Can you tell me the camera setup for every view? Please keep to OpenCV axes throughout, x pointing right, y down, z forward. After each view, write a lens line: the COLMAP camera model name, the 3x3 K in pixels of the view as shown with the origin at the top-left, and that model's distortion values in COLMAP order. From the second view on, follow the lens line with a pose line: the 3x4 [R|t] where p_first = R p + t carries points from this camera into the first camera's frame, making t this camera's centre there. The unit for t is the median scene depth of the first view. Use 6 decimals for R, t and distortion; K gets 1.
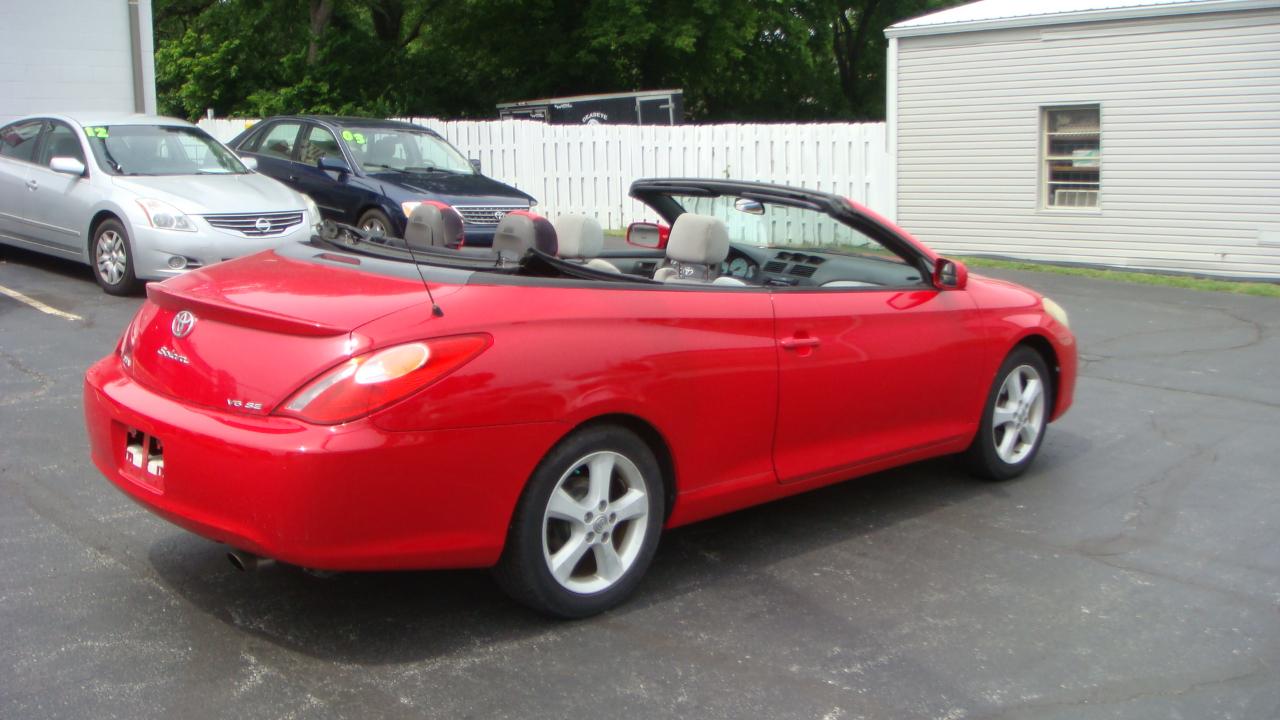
lens RADIAL K [[1332.6, 0, 667.8], [0, 1332.6, 397.5], [0, 0, 1]] dist [-0.177732, 0.160503]
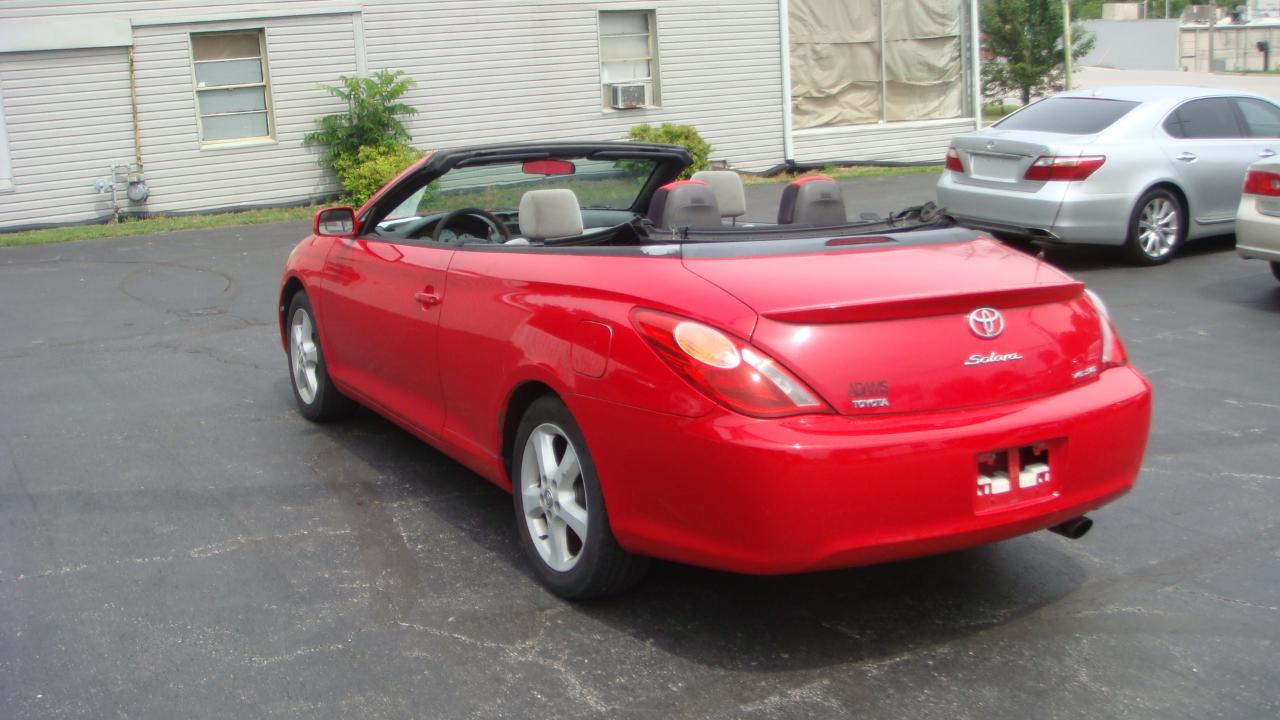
lens RADIAL K [[1347.2, 0, 657.8], [0, 1347.2, 365.2], [0, 0, 1]] dist [-0.178717, 0.139596]
pose [[0.259093, -0.228486, 0.938438, -0.786500], [0.206672, 0.962227, 0.177218, -0.144125], [-0.943482, 0.148033, 0.296527, 0.573114]]
